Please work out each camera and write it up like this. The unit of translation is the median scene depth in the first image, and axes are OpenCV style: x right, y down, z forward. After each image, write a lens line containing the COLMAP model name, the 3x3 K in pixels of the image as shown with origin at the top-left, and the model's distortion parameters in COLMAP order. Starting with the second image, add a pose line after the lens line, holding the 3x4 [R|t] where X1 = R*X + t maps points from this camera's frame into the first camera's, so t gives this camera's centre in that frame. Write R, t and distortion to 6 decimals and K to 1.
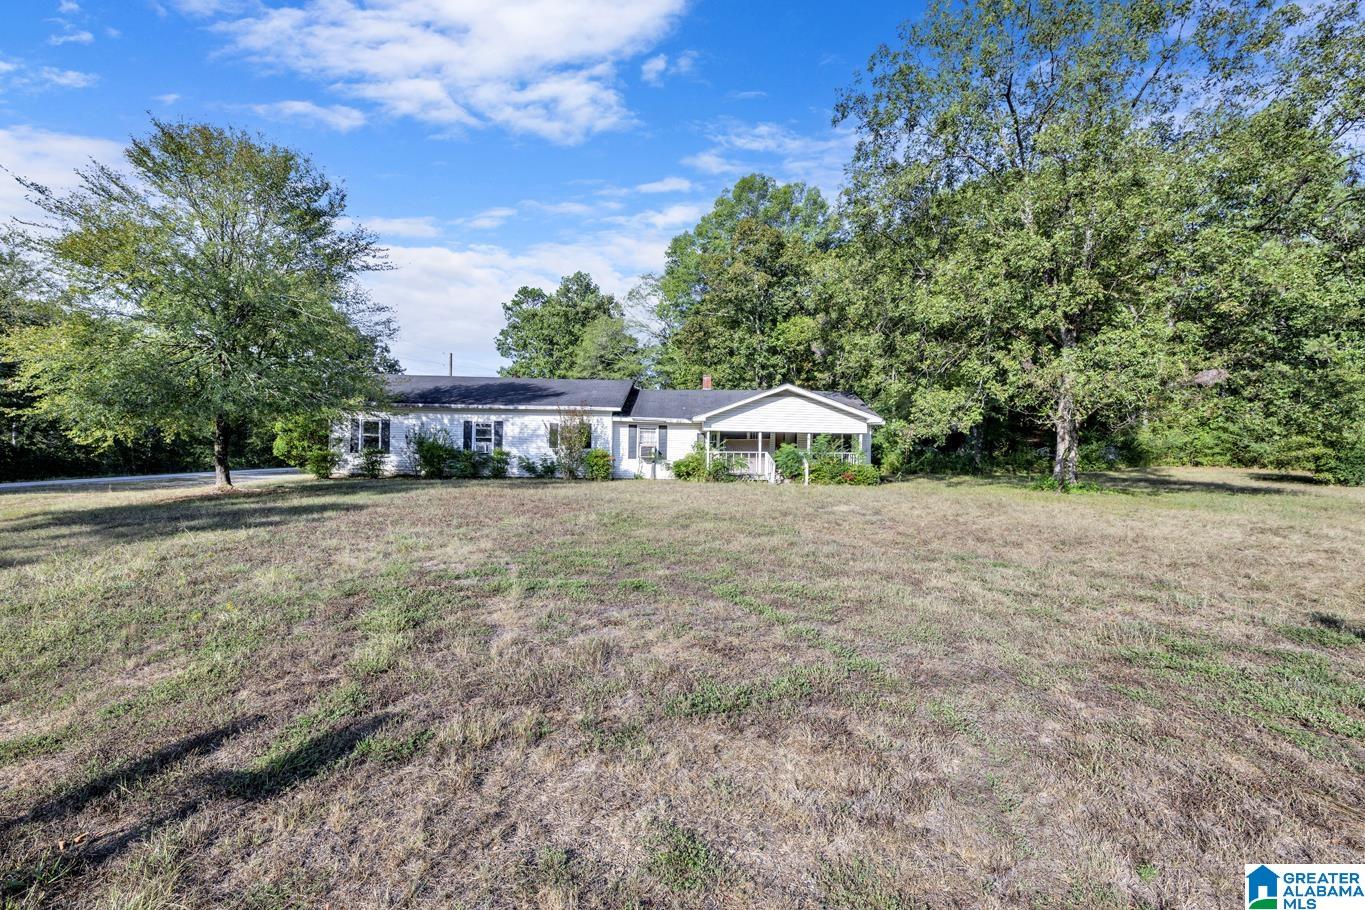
lens RADIAL K [[523.0, 0, 682.5], [0, 523.0, 455.0], [0, 0, 1]] dist [0.002104, -0.000132]
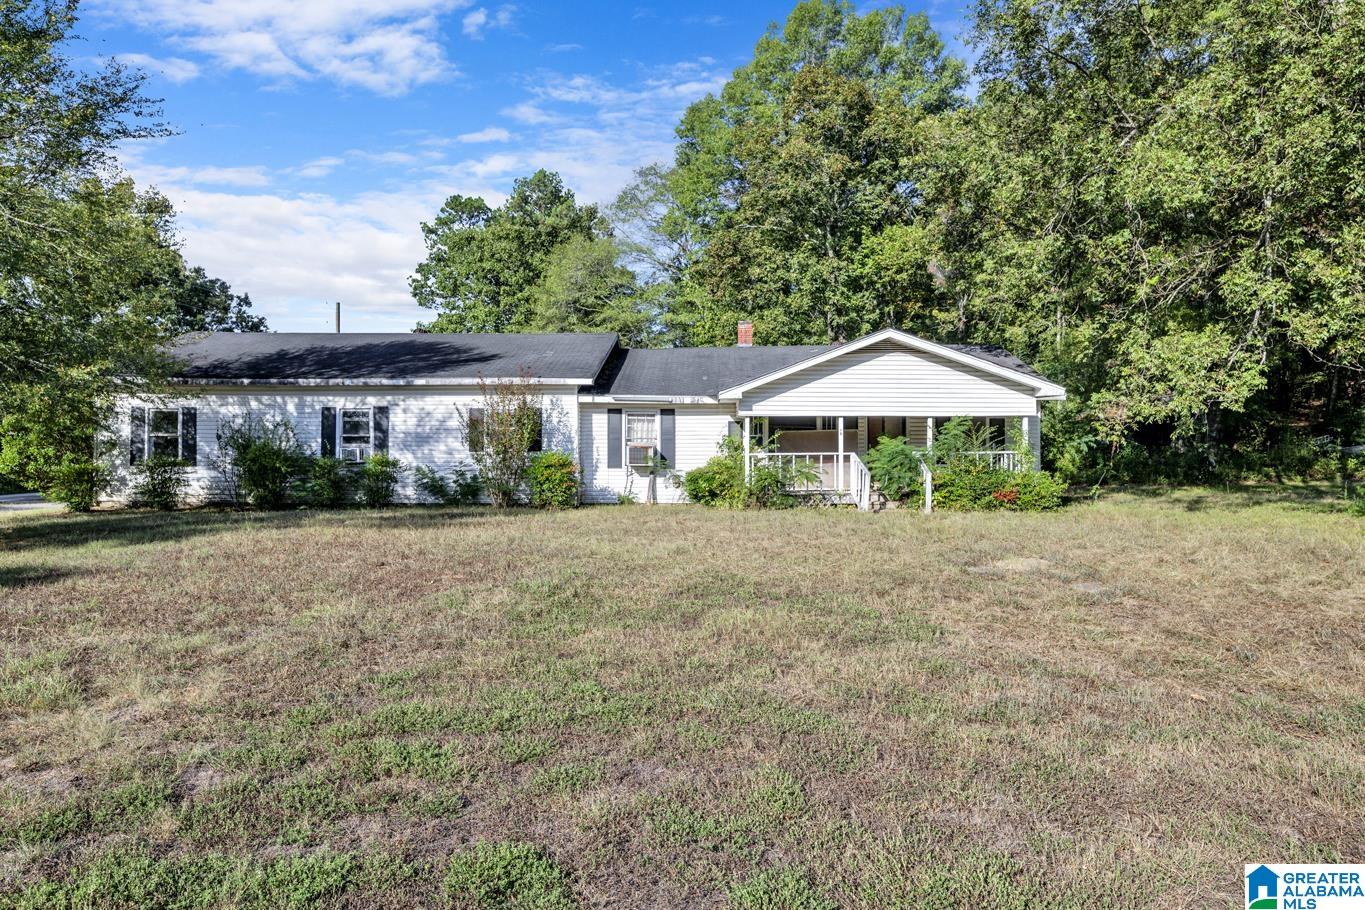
lens RADIAL K [[806.9, 0, 682.5], [0, 806.9, 455.0], [0, 0, 1]] dist [-0.003273, -0.000075]
pose [[0.999102, -0.016725, -0.038939, 0.012514], [0.016586, 0.999855, -0.003884, -0.002638], [0.038999, 0.003235, 0.999234, 0.129310]]
